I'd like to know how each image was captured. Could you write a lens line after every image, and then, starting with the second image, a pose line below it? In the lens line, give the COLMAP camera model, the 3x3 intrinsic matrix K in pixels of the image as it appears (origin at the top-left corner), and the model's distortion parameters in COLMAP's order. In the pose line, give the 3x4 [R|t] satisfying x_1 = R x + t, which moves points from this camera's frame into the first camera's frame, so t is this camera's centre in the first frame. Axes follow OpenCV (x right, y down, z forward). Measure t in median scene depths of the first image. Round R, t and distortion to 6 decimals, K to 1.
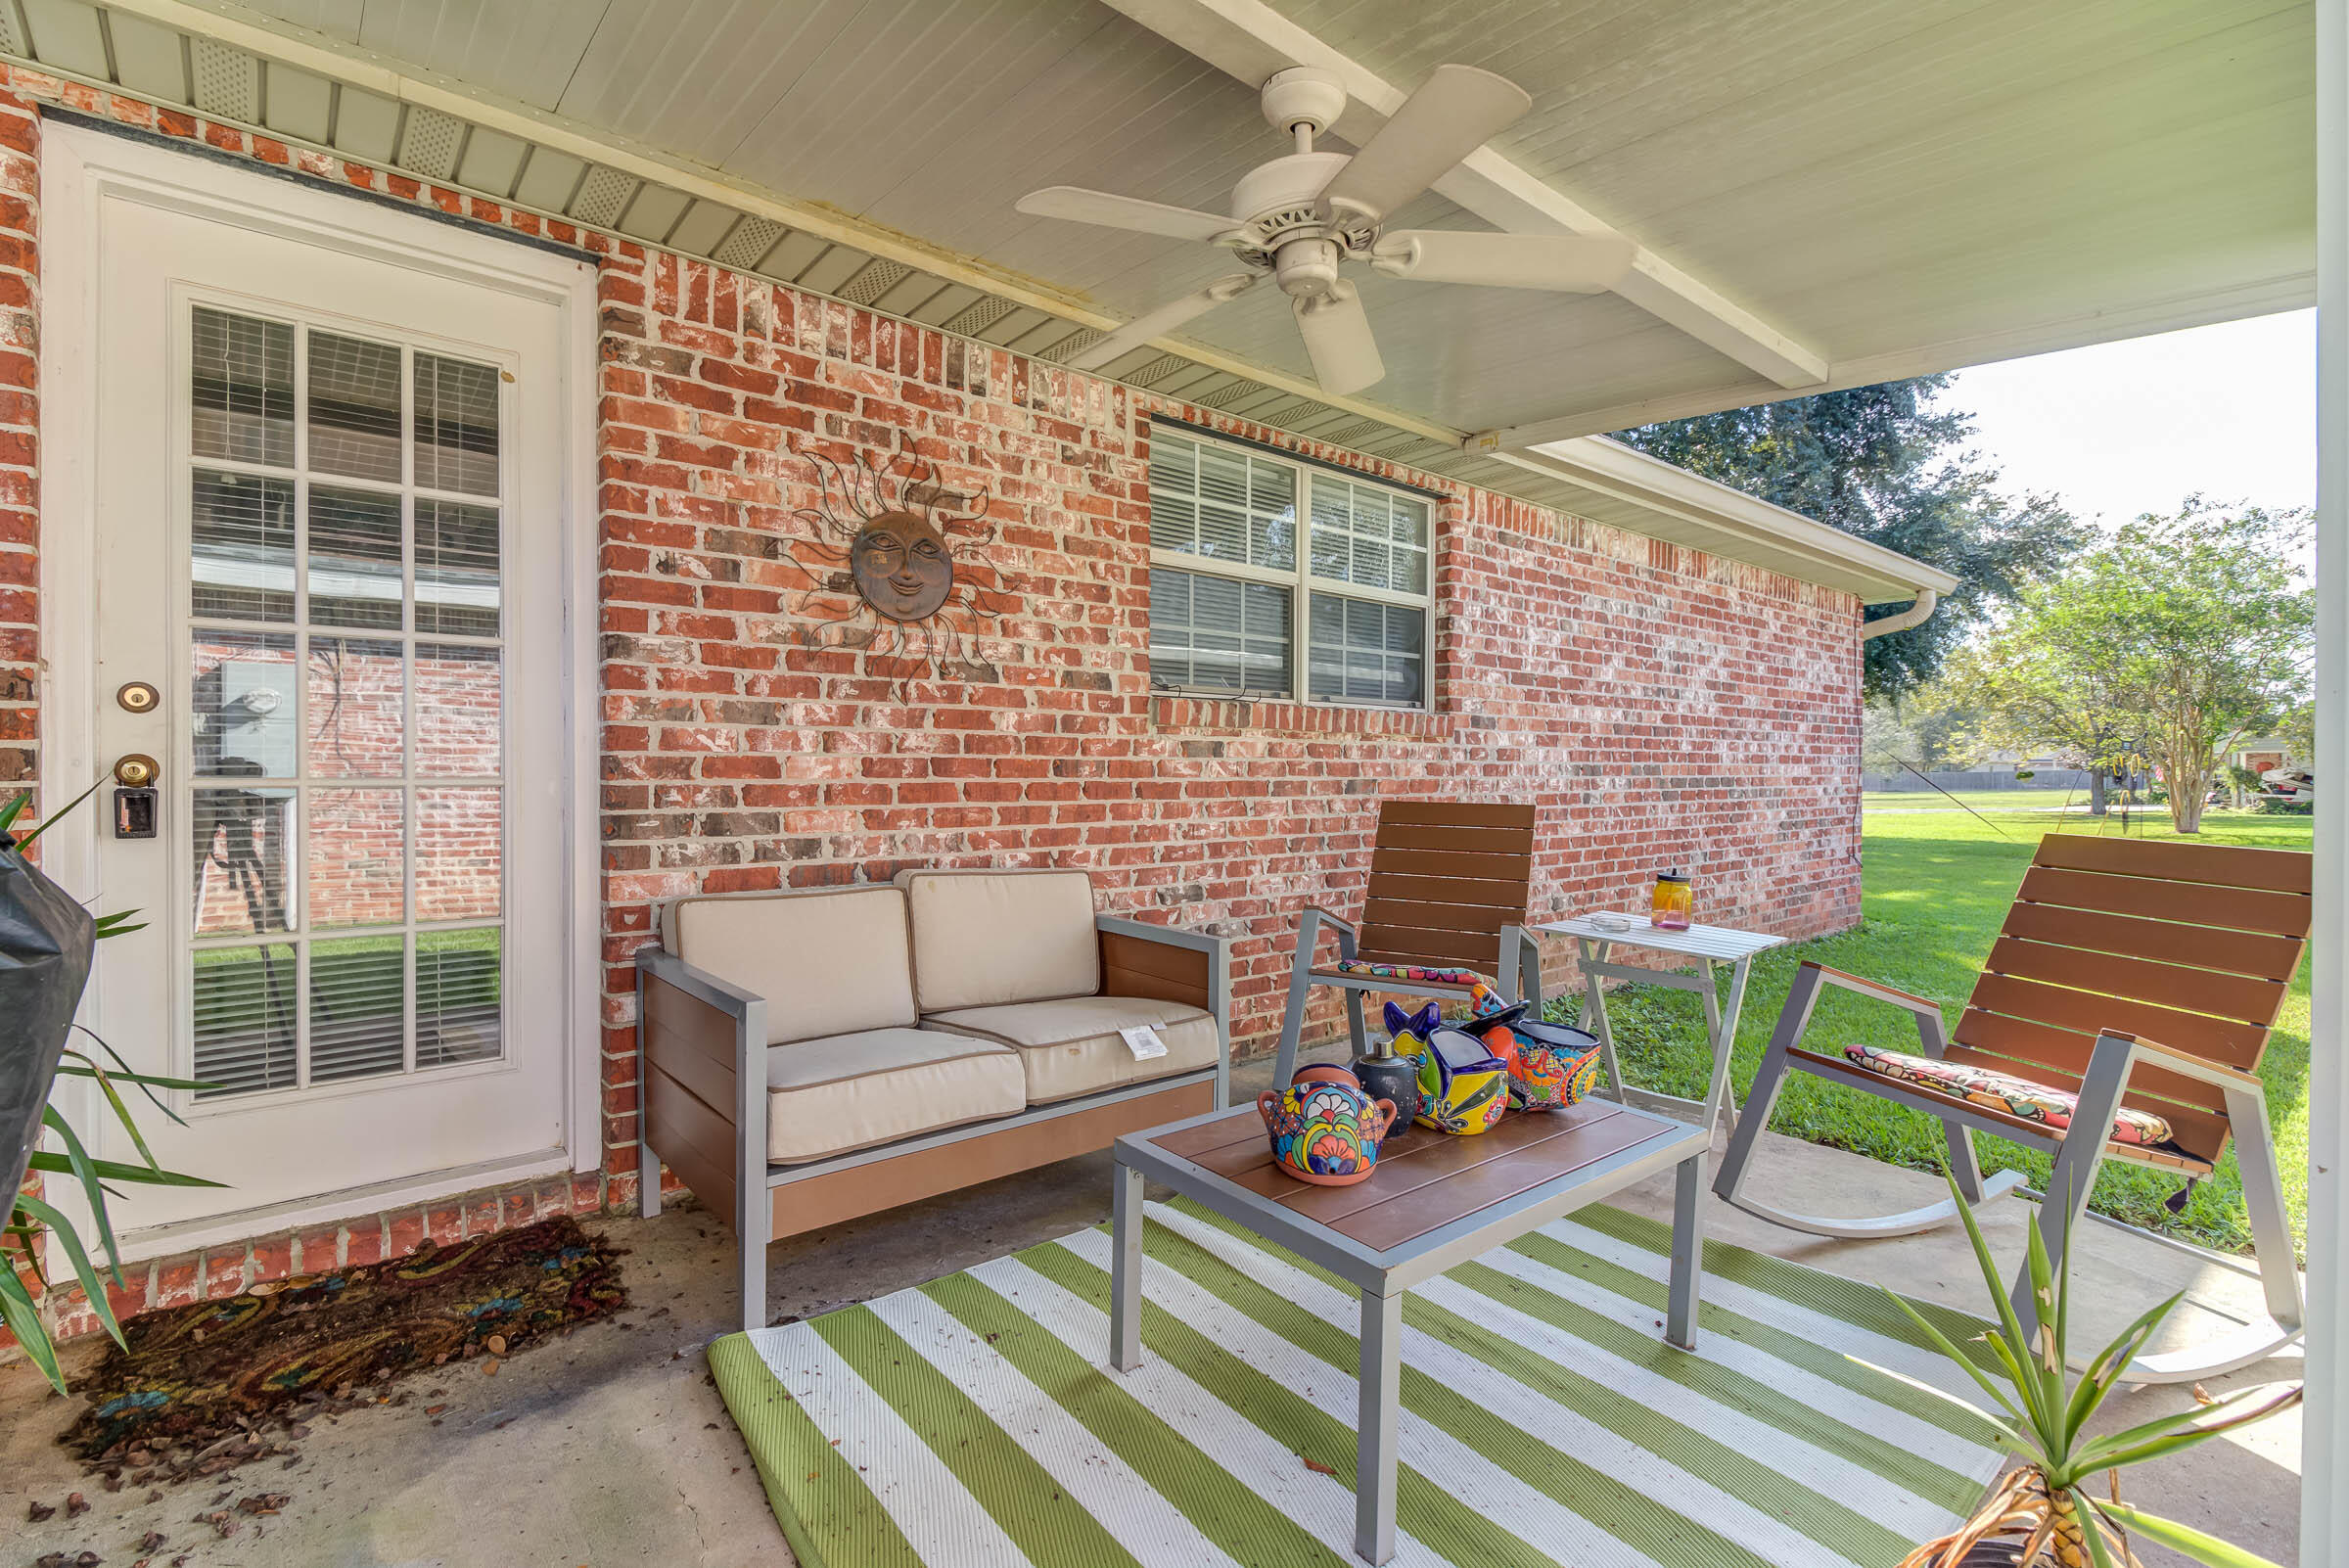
lens RADIAL K [[1071.9, 0, 1174.2], [0, 1071.9, 782.8], [0, 0, 1]] dist [0.000691, -0.001777]
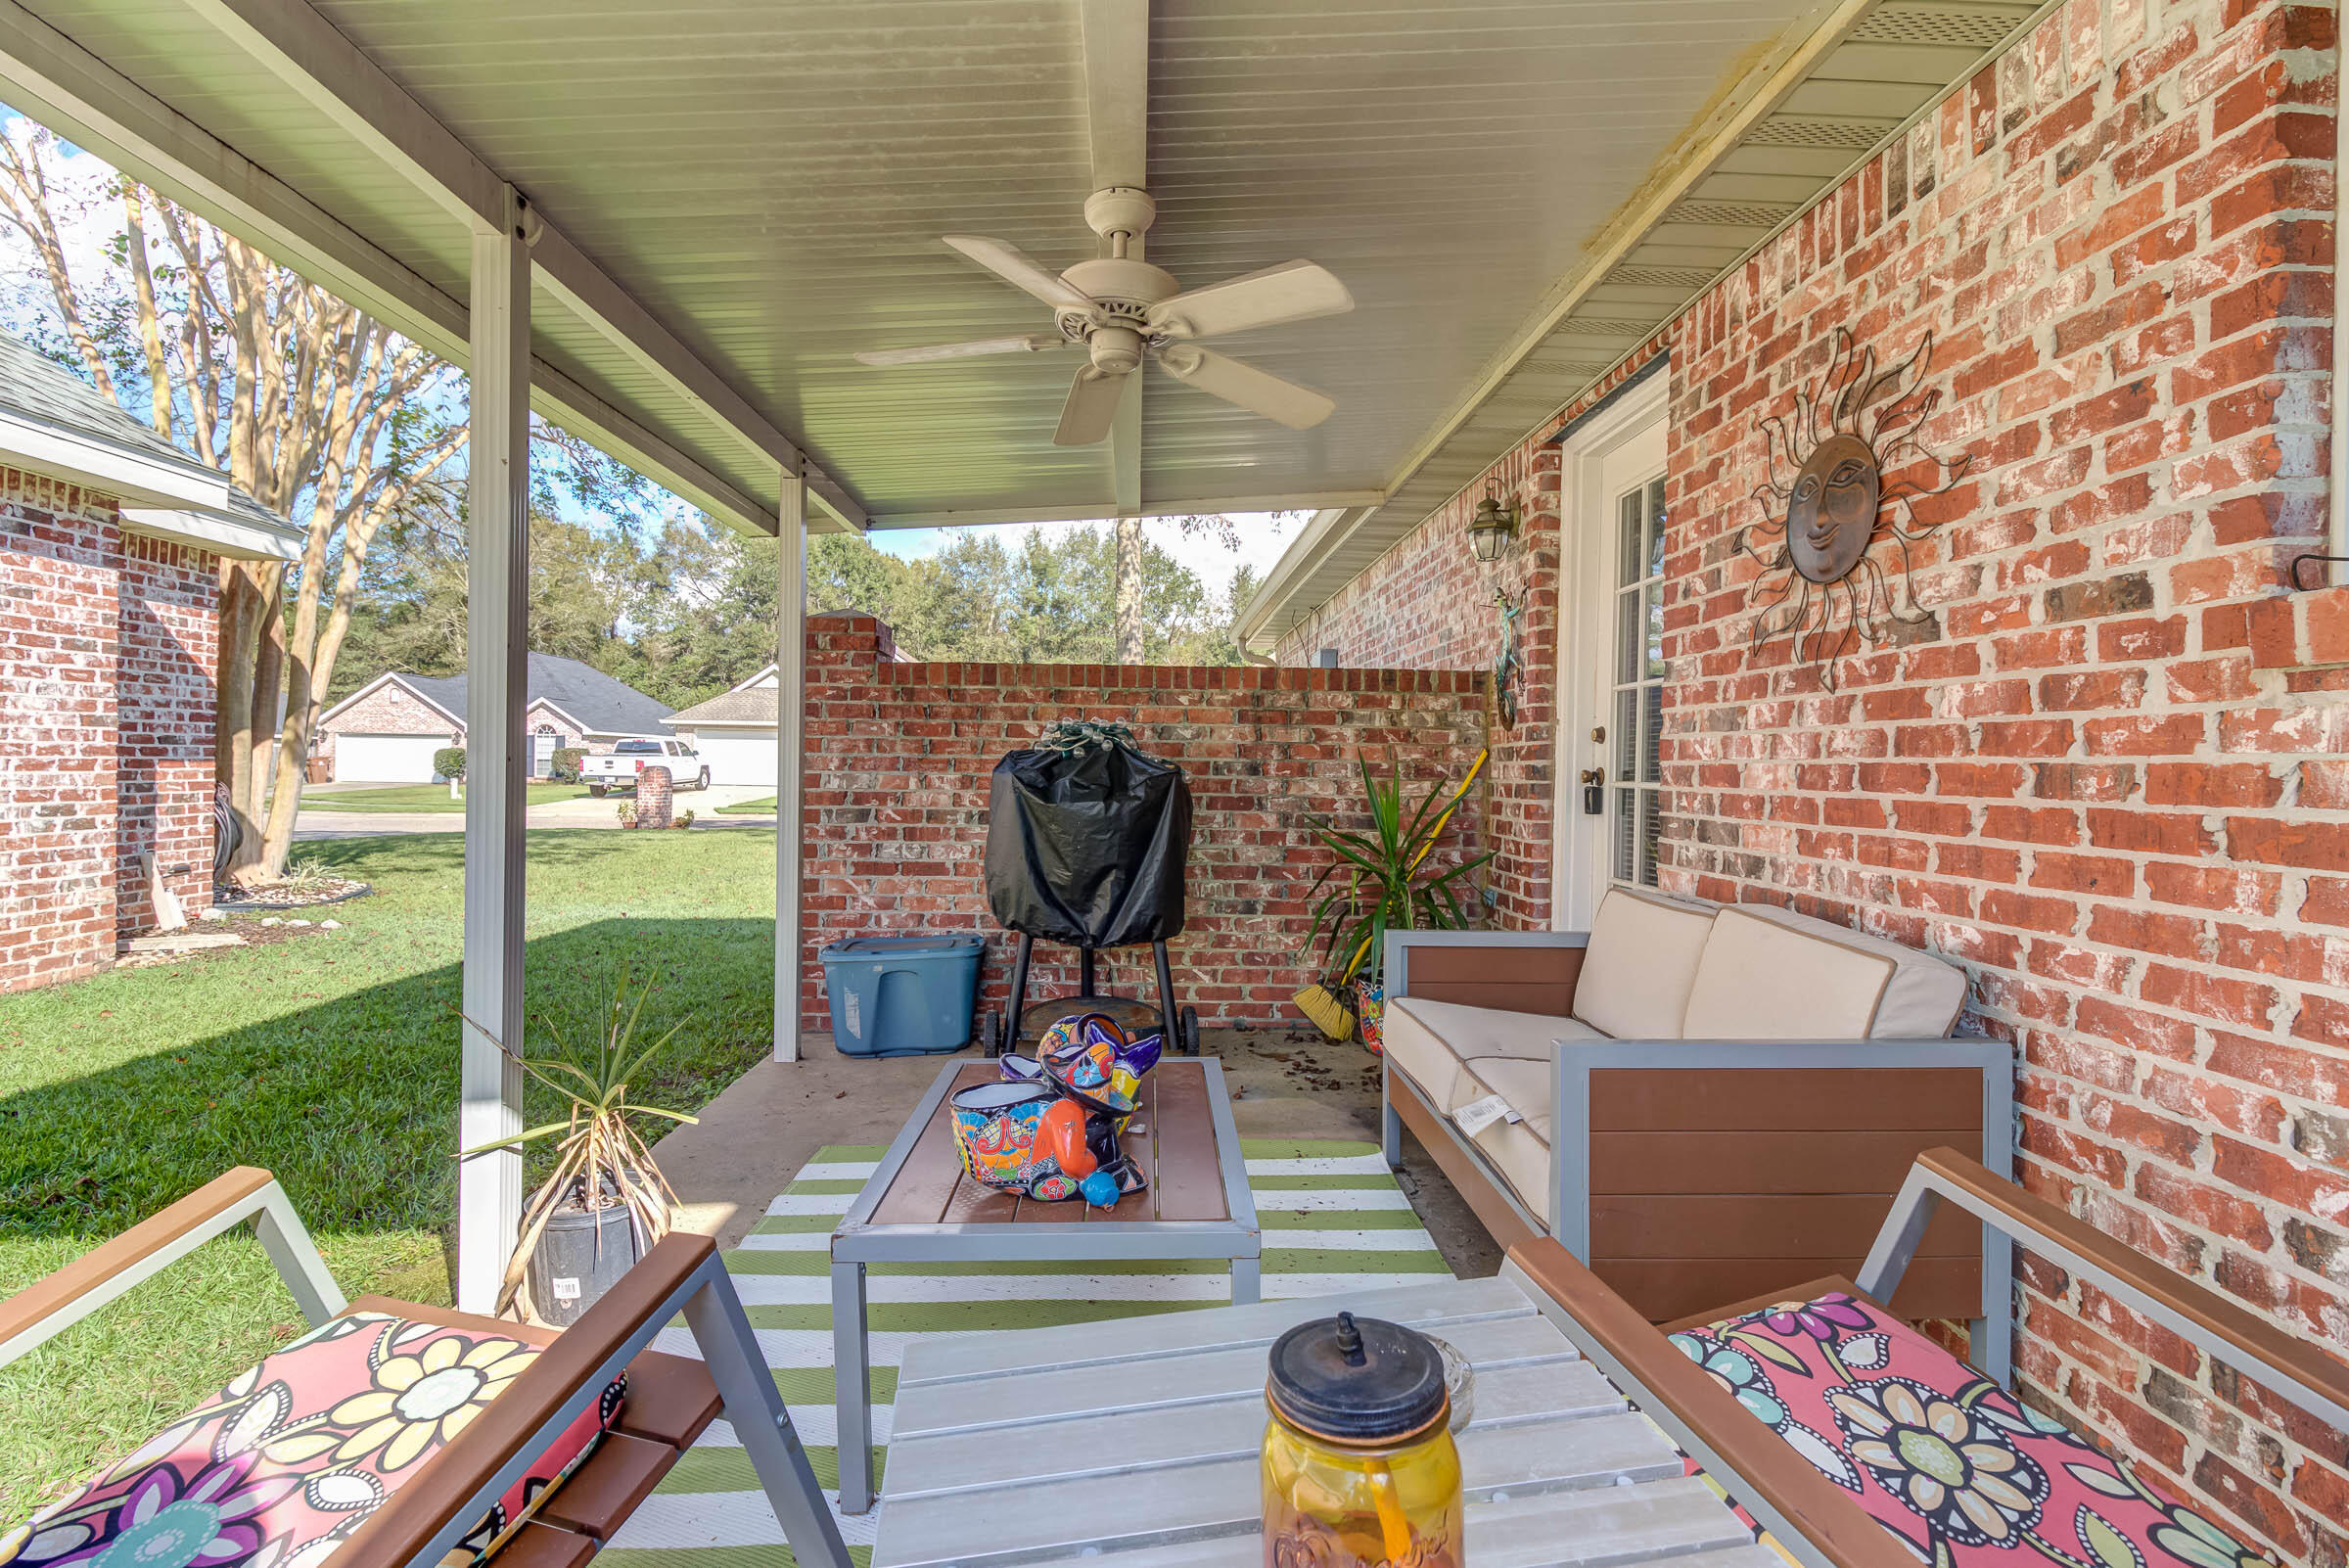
lens RADIAL K [[1071.9, 0, 1174.4], [0, 1071.9, 771.6], [0, 0, 1]] dist [0.000691, -0.001777]
pose [[-0.605366, -0.006772, -0.795918, 0.590780], [-0.024225, 0.999657, 0.009919, -0.013525], [0.795578, 0.025286, -0.605323, 1.035198]]
